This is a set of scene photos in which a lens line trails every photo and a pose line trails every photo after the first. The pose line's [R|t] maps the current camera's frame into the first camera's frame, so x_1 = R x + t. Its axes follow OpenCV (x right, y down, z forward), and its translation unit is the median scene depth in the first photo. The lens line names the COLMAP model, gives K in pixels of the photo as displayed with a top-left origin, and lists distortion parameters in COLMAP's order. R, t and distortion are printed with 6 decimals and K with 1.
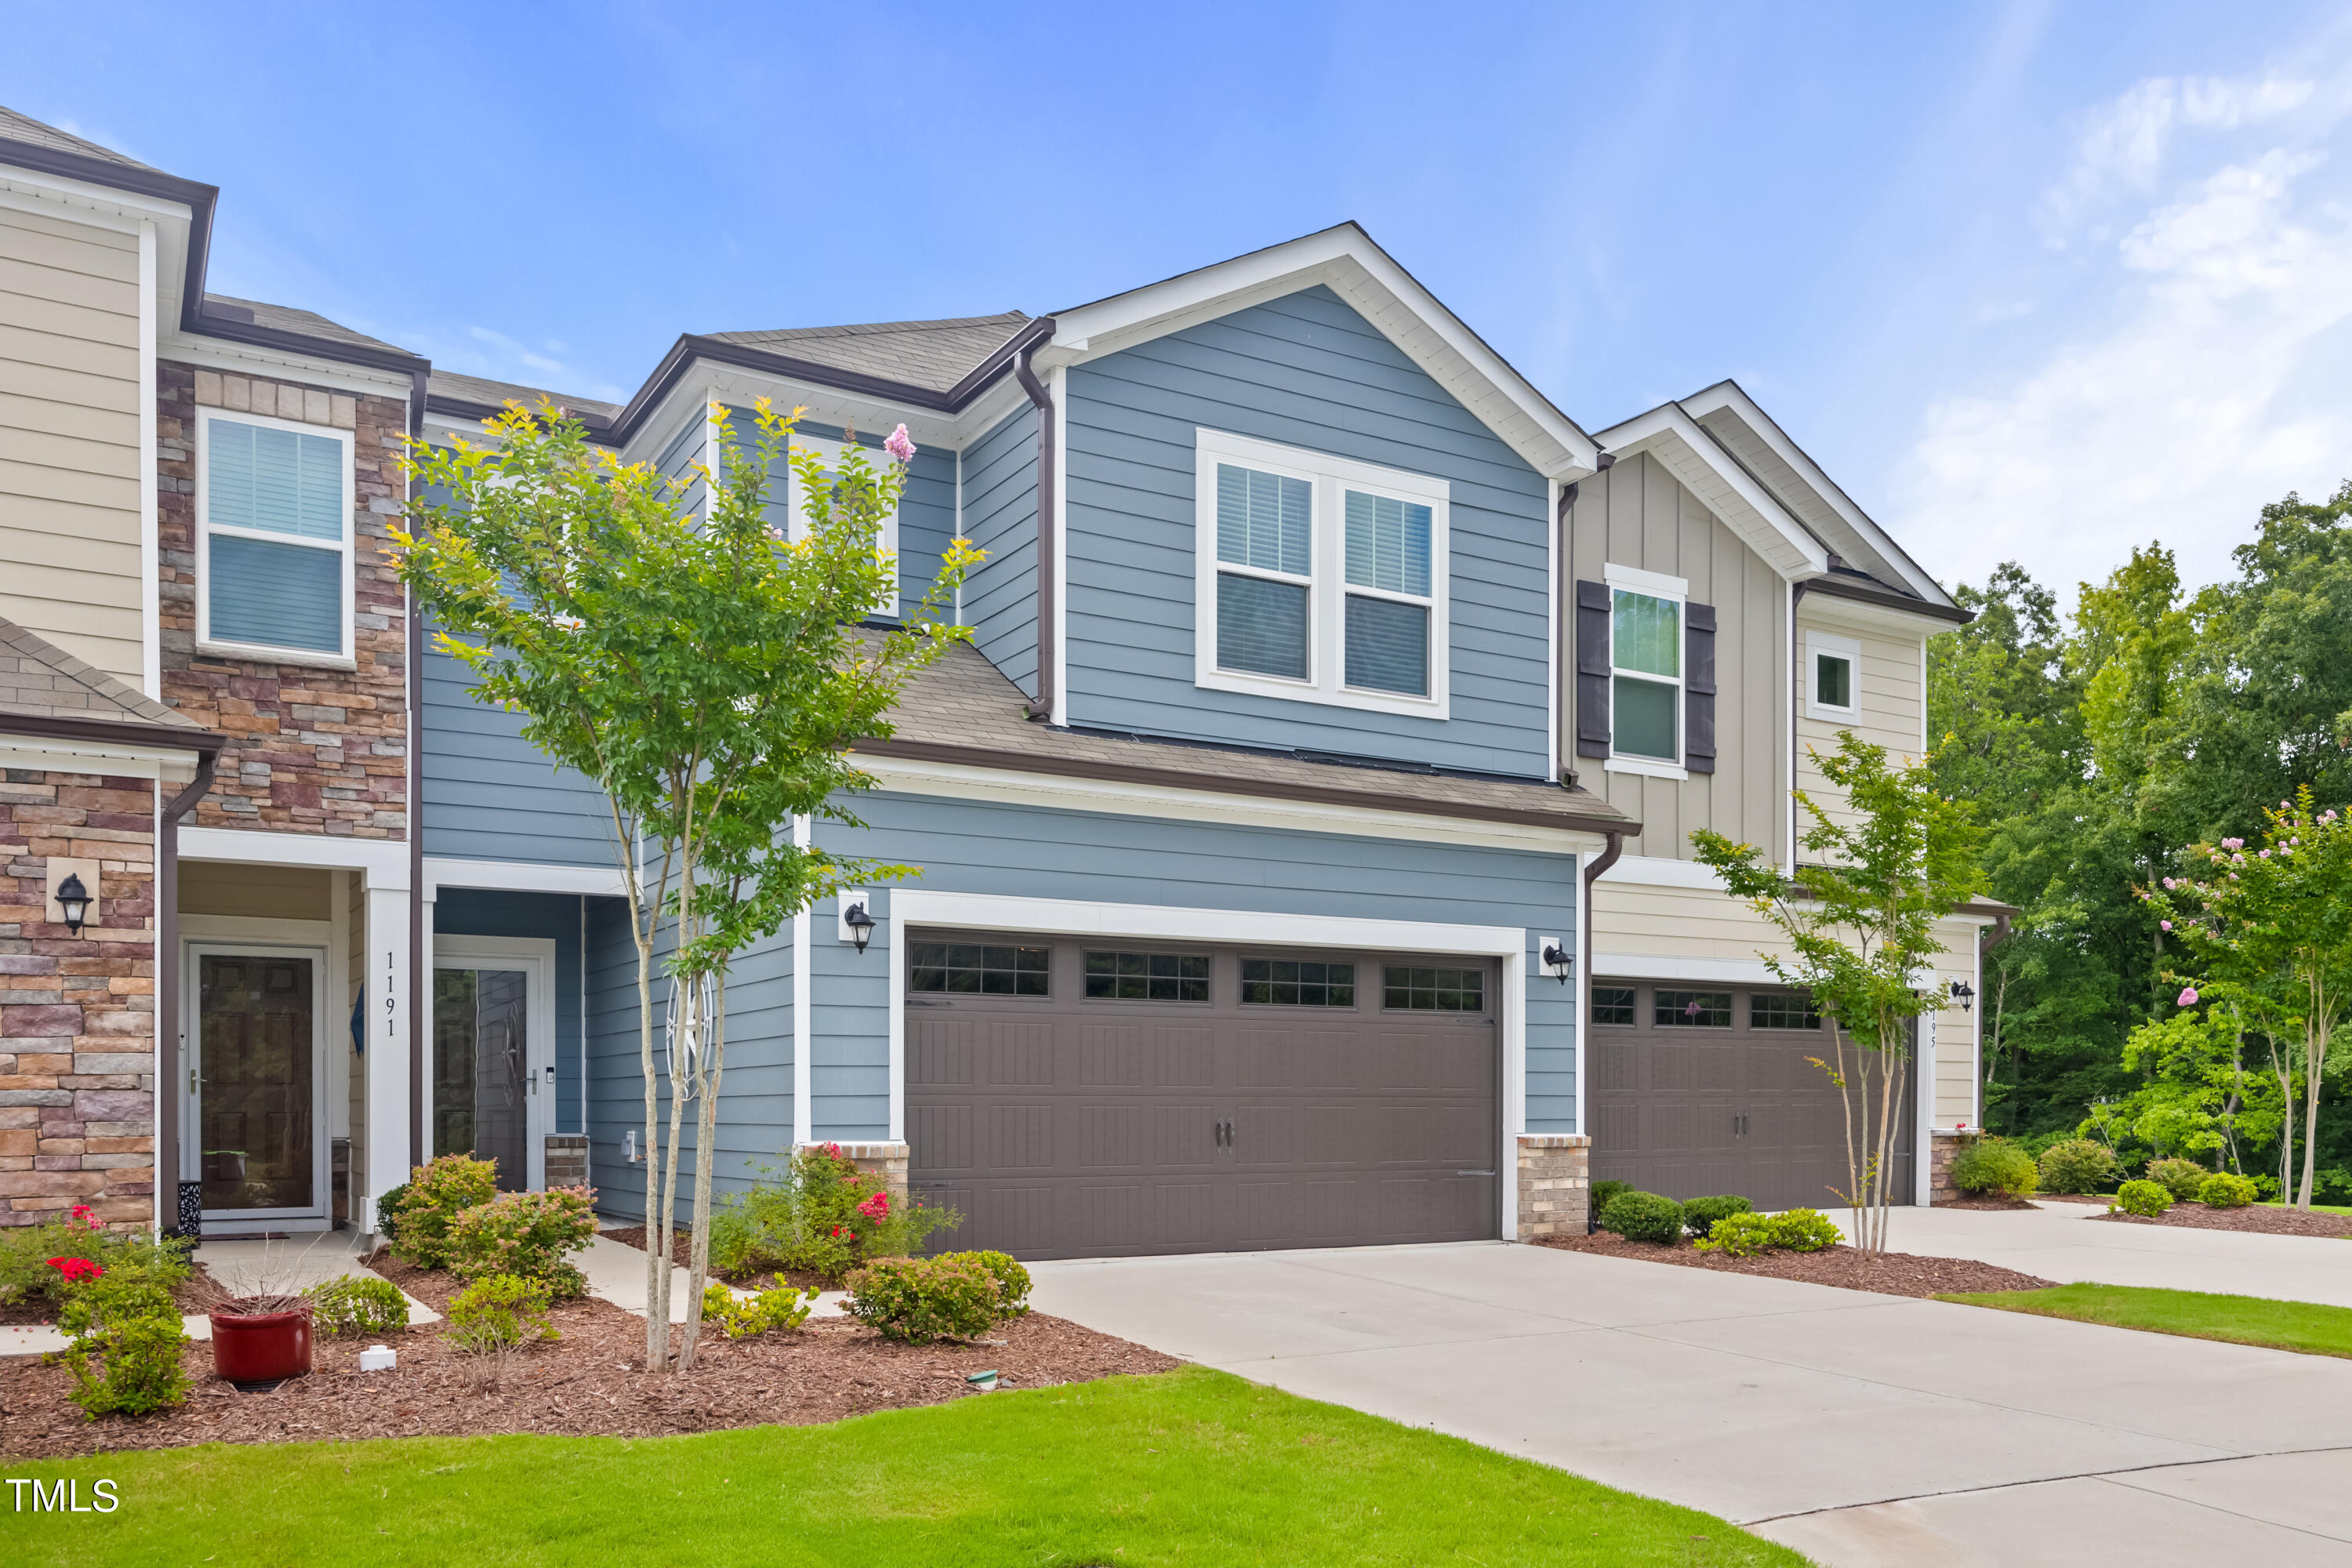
lens RADIAL K [[1815.2, 0, 1175.7], [0, 1815.2, 803.3], [0, 0, 1]] dist [-0.000146, -0.009220]
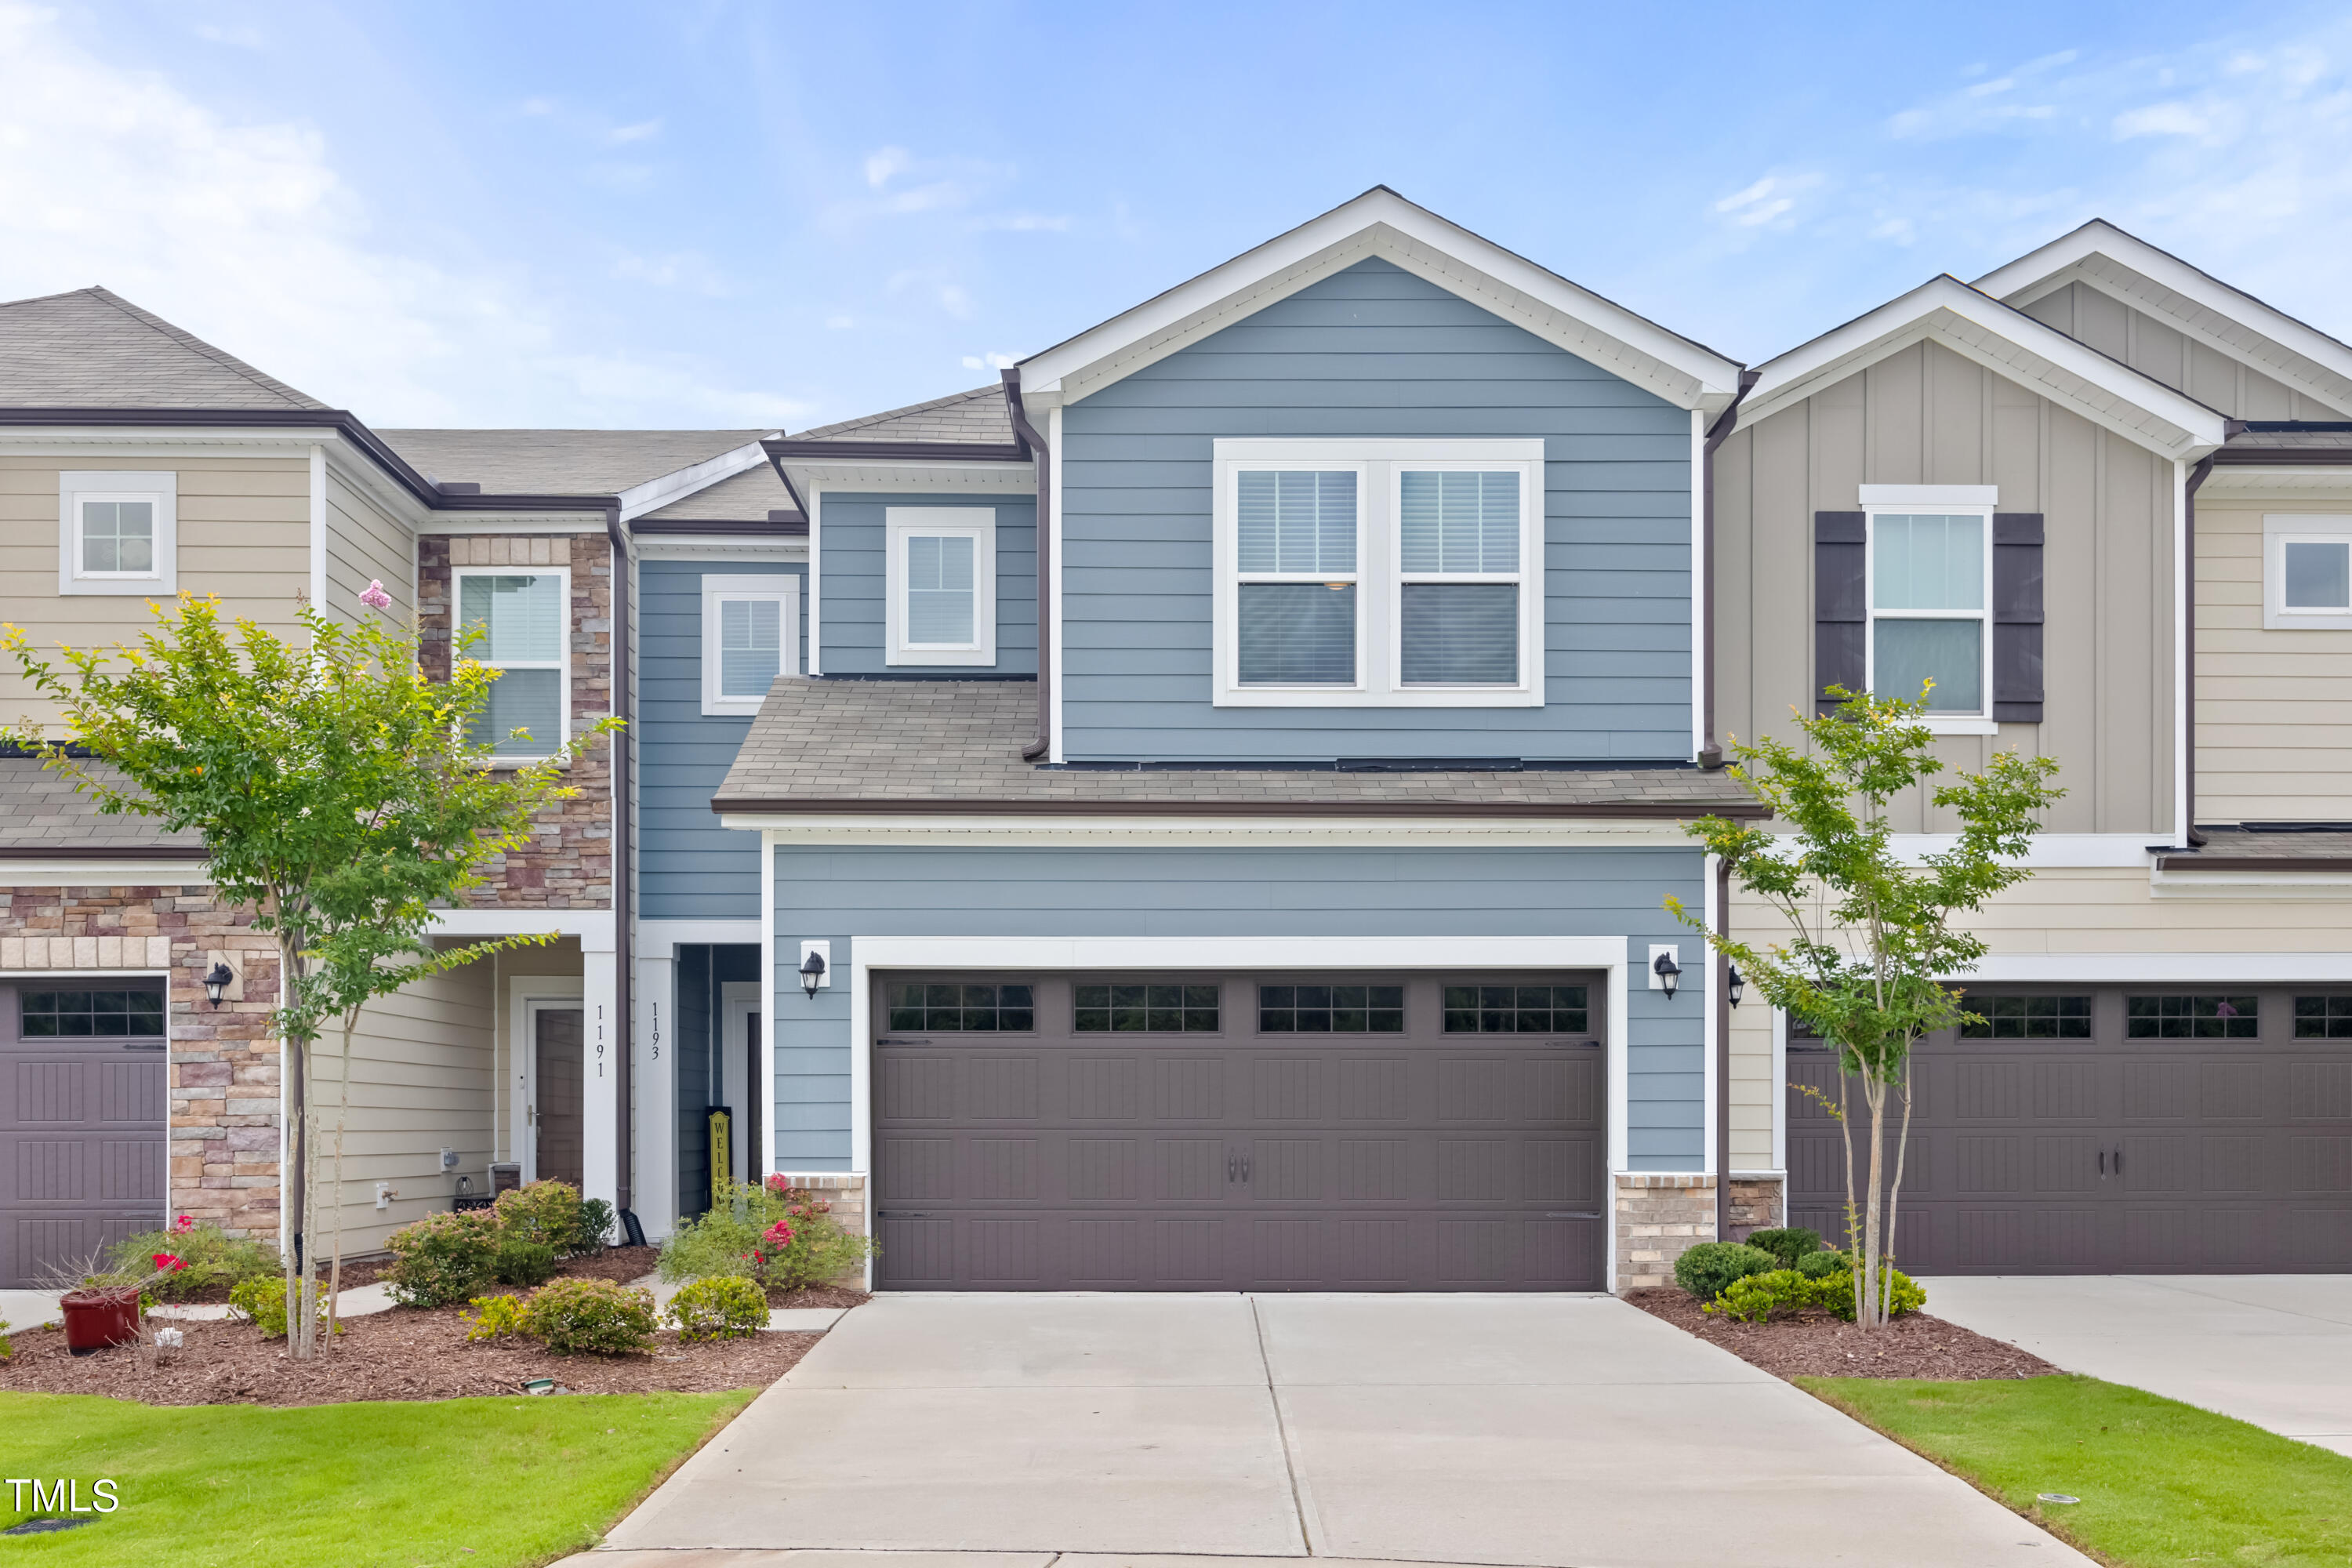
lens RADIAL K [[1982.5, 0, 1177.1], [0, 1982.5, 766.7], [0, 0, 1]] dist [-0.008570, 0.026911]
pose [[0.865911, -0.088156, -0.492369, 0.518890], [0.081897, 0.996050, -0.034309, 0.002665], [0.493449, -0.010615, 0.869710, 0.067317]]
